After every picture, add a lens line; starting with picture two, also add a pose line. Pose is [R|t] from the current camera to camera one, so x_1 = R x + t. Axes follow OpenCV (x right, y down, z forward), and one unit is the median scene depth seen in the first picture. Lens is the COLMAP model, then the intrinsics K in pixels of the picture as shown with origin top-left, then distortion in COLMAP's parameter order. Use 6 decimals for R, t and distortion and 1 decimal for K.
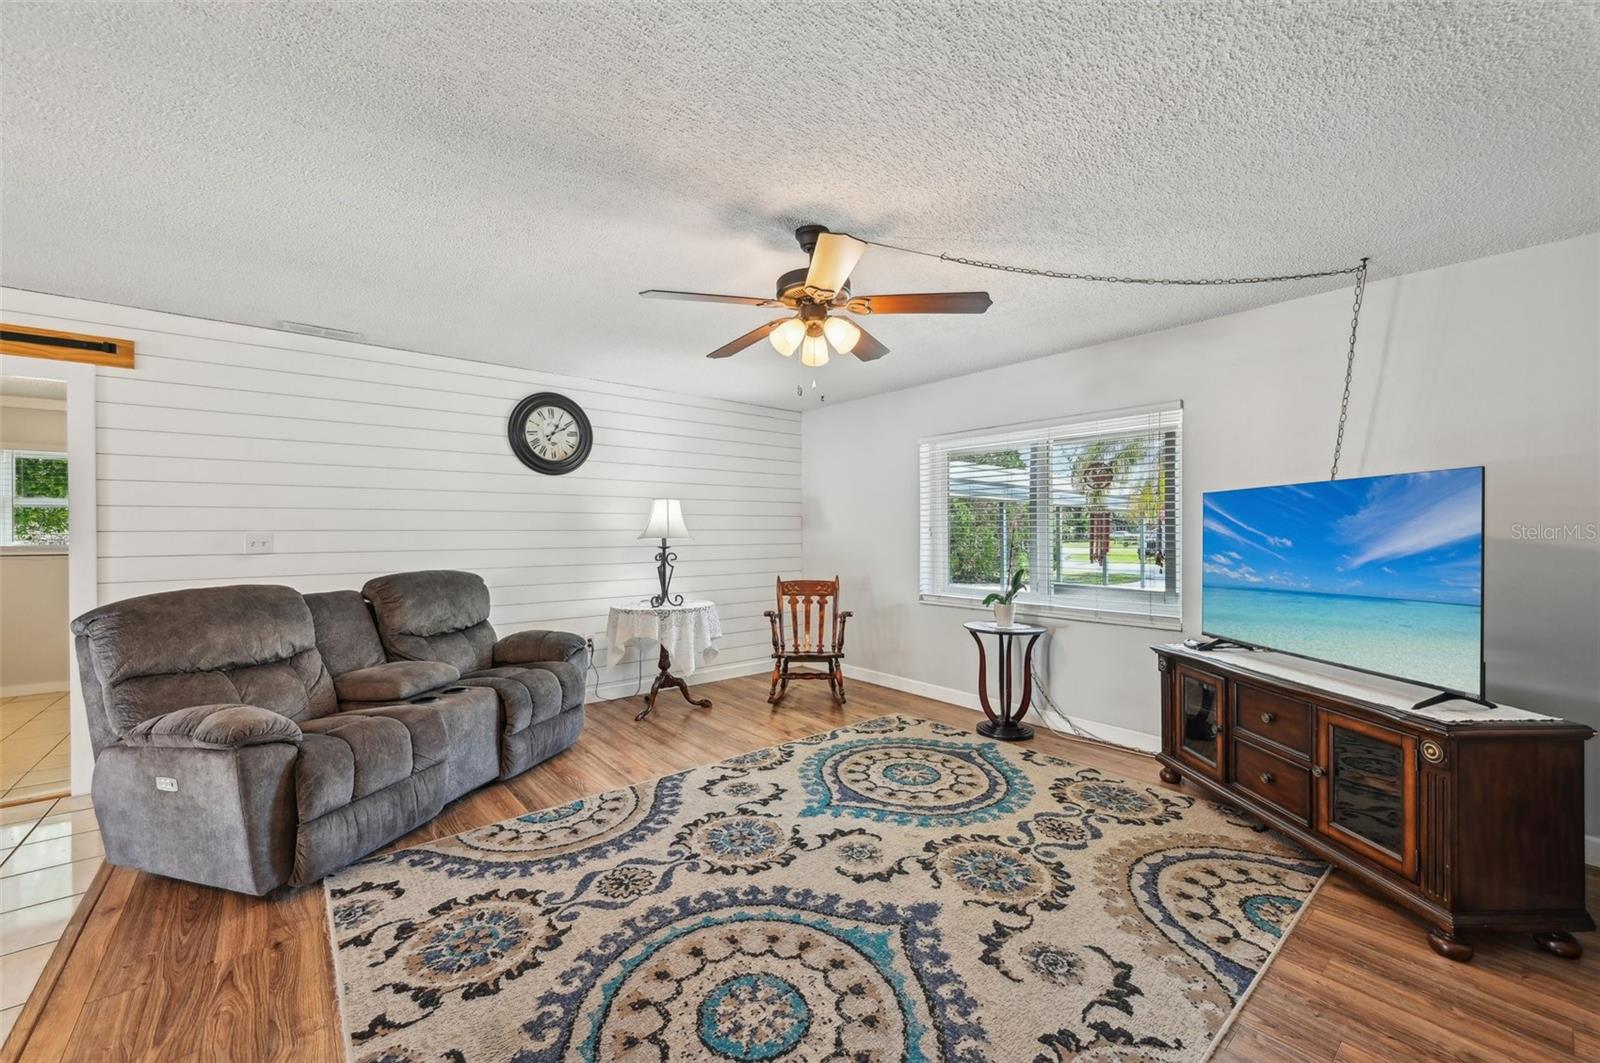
lens RADIAL K [[629.0, 0, 798.5], [0, 629.0, 535.1], [0, 0, 1]] dist [0.000227, -0.000008]
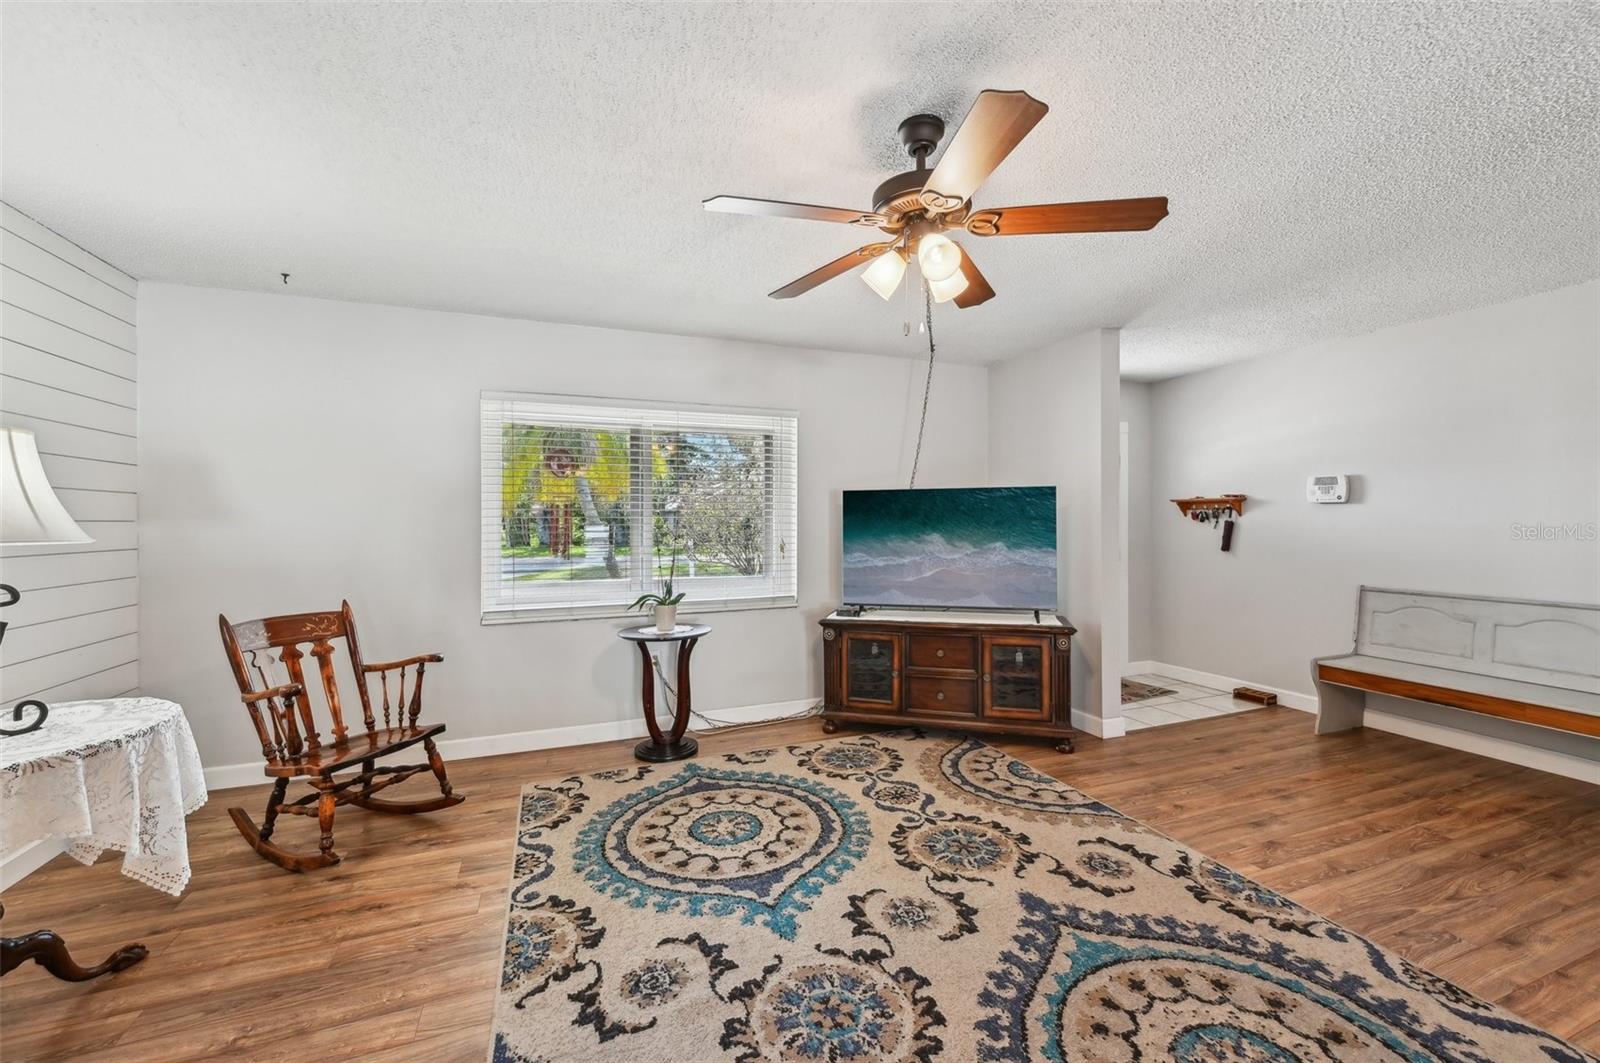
lens RADIAL K [[635.2, 0, 799.5], [0, 635.2, 515.6], [0, 0, 1]] dist [-0.000438, 0.000021]
pose [[0.316673, 0.009709, 0.948485, -0.621527], [0.009468, 0.999865, -0.013396, -0.002355], [-0.948488, 0.013222, 0.316538, 0.730905]]
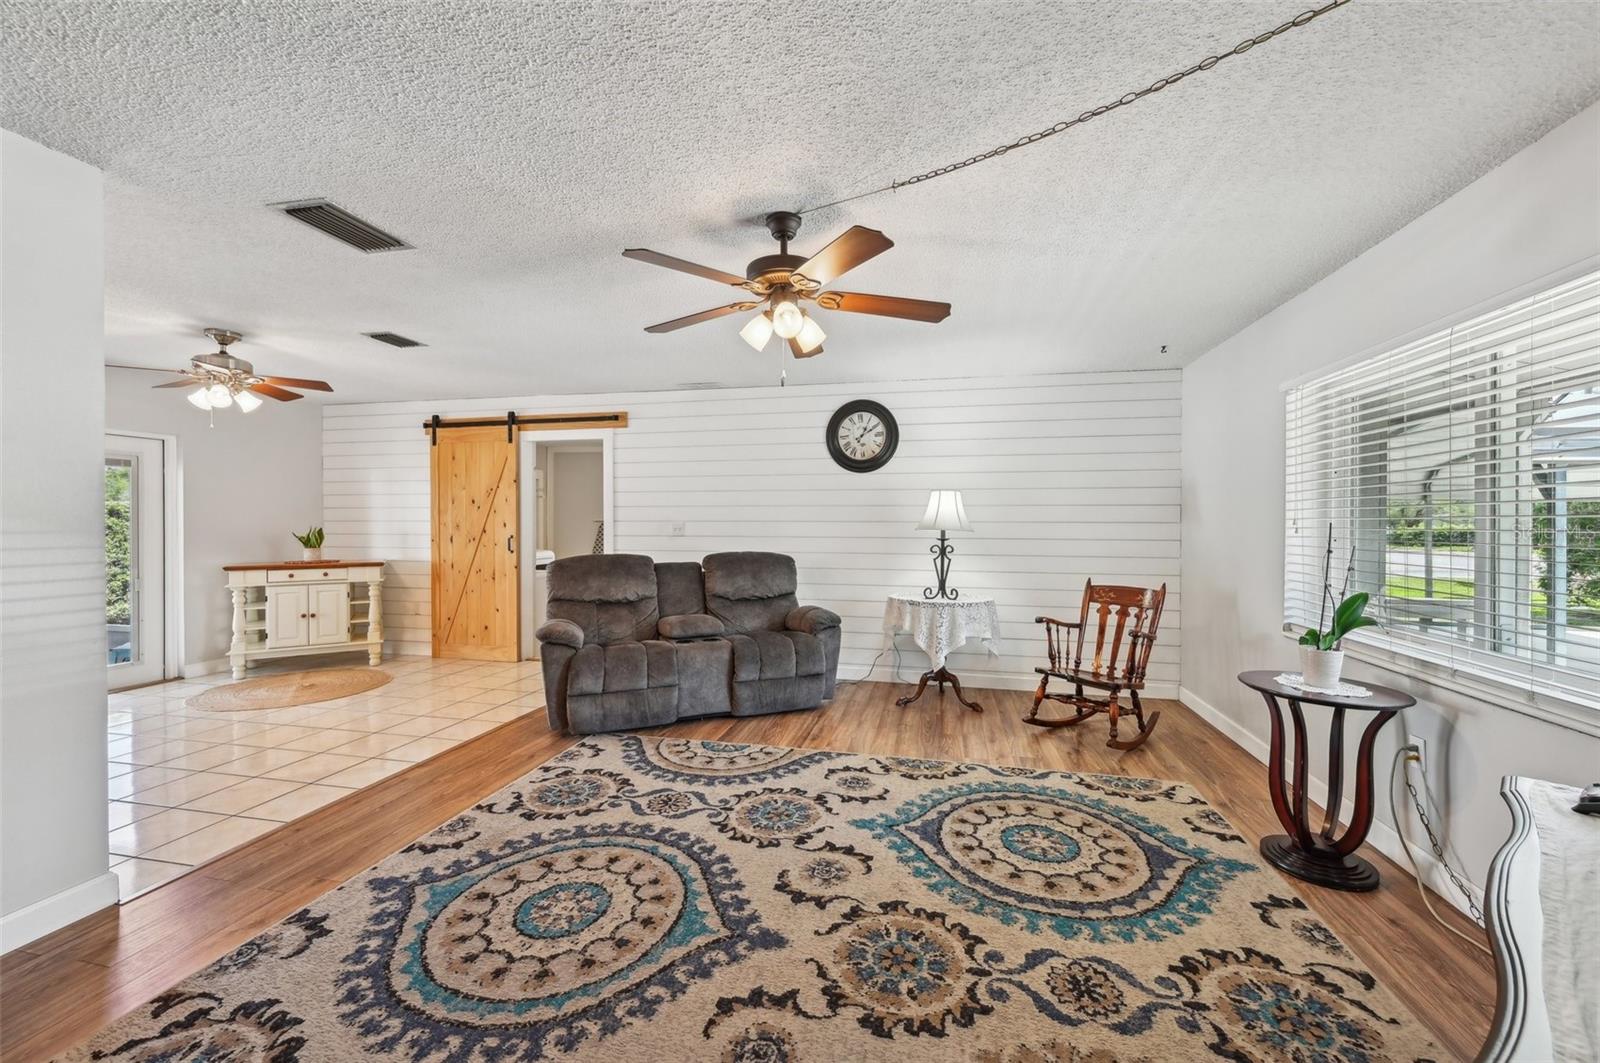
lens RADIAL K [[629.0, 0, 798.5], [0, 629.0, 535.1], [0, 0, 1]] dist [0.000227, -0.000008]
pose [[0.611956, 0.019765, -0.790645, 0.666976], [-0.010274, 0.999802, 0.017041, -0.002907], [0.790825, -0.002305, 0.612038, 0.341146]]
